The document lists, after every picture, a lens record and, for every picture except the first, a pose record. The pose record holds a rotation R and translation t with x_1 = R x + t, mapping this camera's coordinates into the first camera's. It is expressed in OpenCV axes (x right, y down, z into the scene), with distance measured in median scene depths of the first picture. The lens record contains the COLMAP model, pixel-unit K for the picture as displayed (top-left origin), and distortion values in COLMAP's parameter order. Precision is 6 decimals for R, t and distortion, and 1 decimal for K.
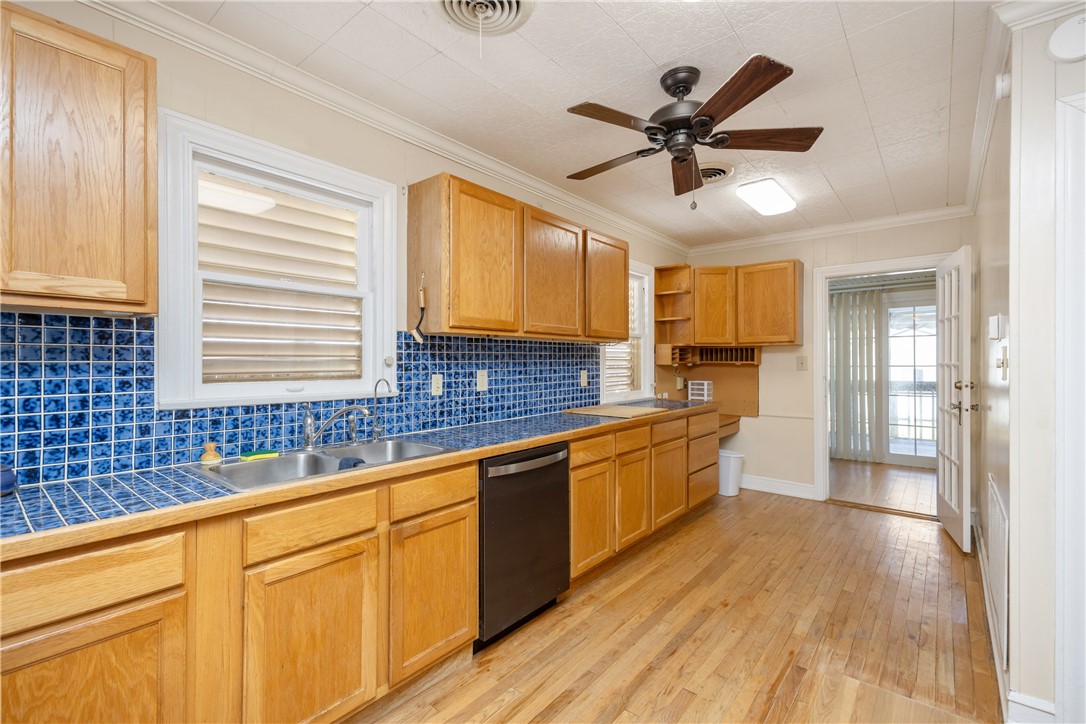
lens RADIAL K [[471.4, 0, 543.5], [0, 471.4, 362.9], [0, 0, 1]] dist [0.010112, -0.001535]
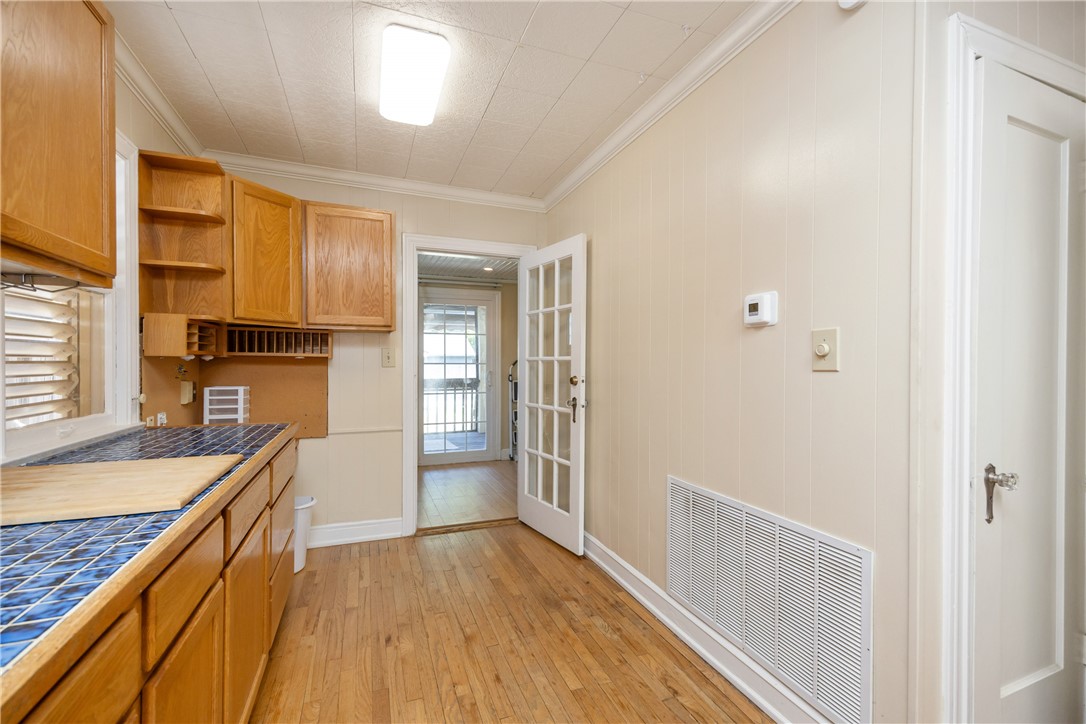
lens RADIAL K [[471.4, 0, 546.8], [0, 471.4, 367.9], [0, 0, 1]] dist [0.010112, -0.001535]
pose [[0.485029, -0.003185, 0.874492, 0.018639], [-0.003825, 0.999976, 0.005764, 0.011313], [-0.874489, -0.006141, 0.485006, 0.417004]]
